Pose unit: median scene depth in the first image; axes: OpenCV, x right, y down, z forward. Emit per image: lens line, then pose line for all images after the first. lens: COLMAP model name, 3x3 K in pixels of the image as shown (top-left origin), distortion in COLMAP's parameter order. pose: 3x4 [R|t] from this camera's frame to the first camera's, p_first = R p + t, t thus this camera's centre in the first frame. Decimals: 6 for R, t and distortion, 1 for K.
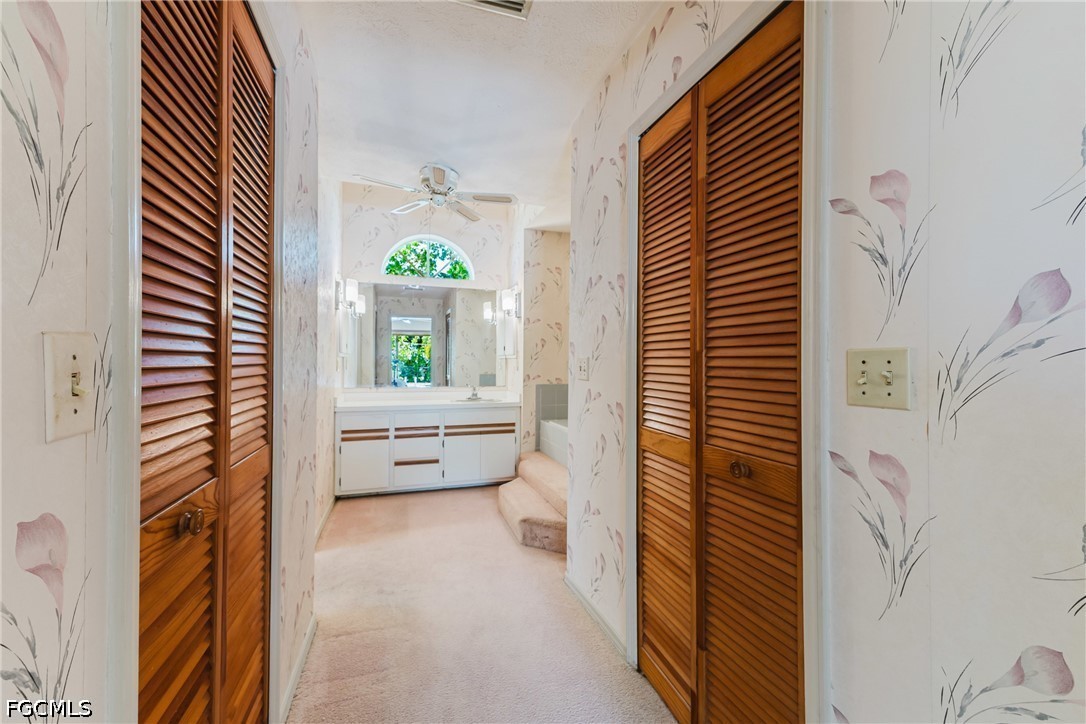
lens RADIAL K [[465.0, 0, 543.0], [0, 465.0, 362.0], [0, 0, 1]] dist [-0.001227, -0.000543]
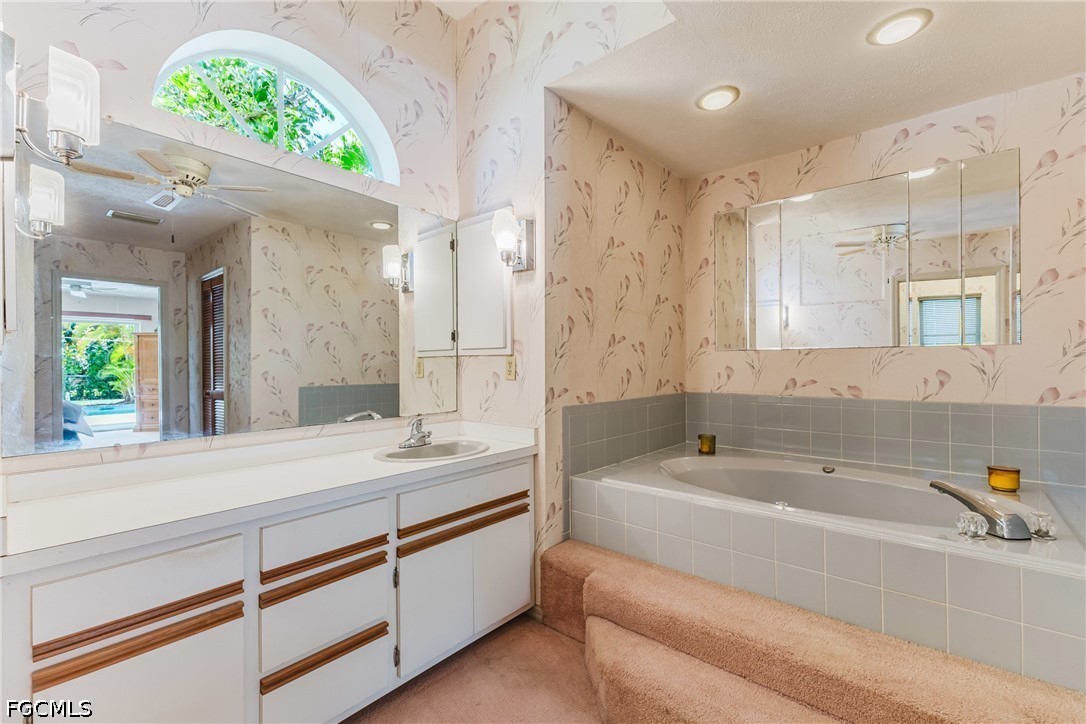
lens RADIAL K [[472.6, 0, 543.0], [0, 472.6, 362.0], [0, 0, 1]] dist [0.021098, -0.007715]
pose [[0.855035, -0.010028, 0.518474, -0.298242], [0.011259, 0.999936, 0.000772, -0.000902], [-0.518449, 0.005177, 0.855093, 0.574948]]
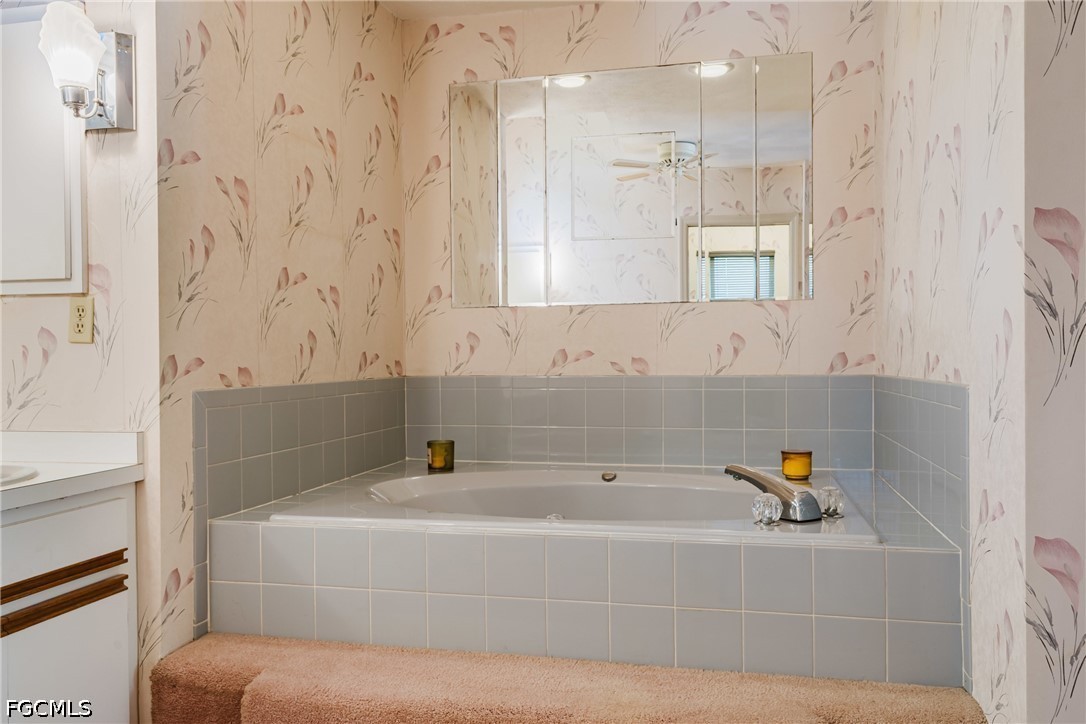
lens RADIAL K [[845.6, 0, 549.8], [0, 845.6, 362.9], [0, 0, 1]] dist [0.016998, -0.009421]
pose [[0.516872, -0.018109, 0.855871, -0.332074], [0.011247, 0.999834, 0.014362, 0.026371], [-0.855989, 0.002203, 0.516990, 0.566422]]
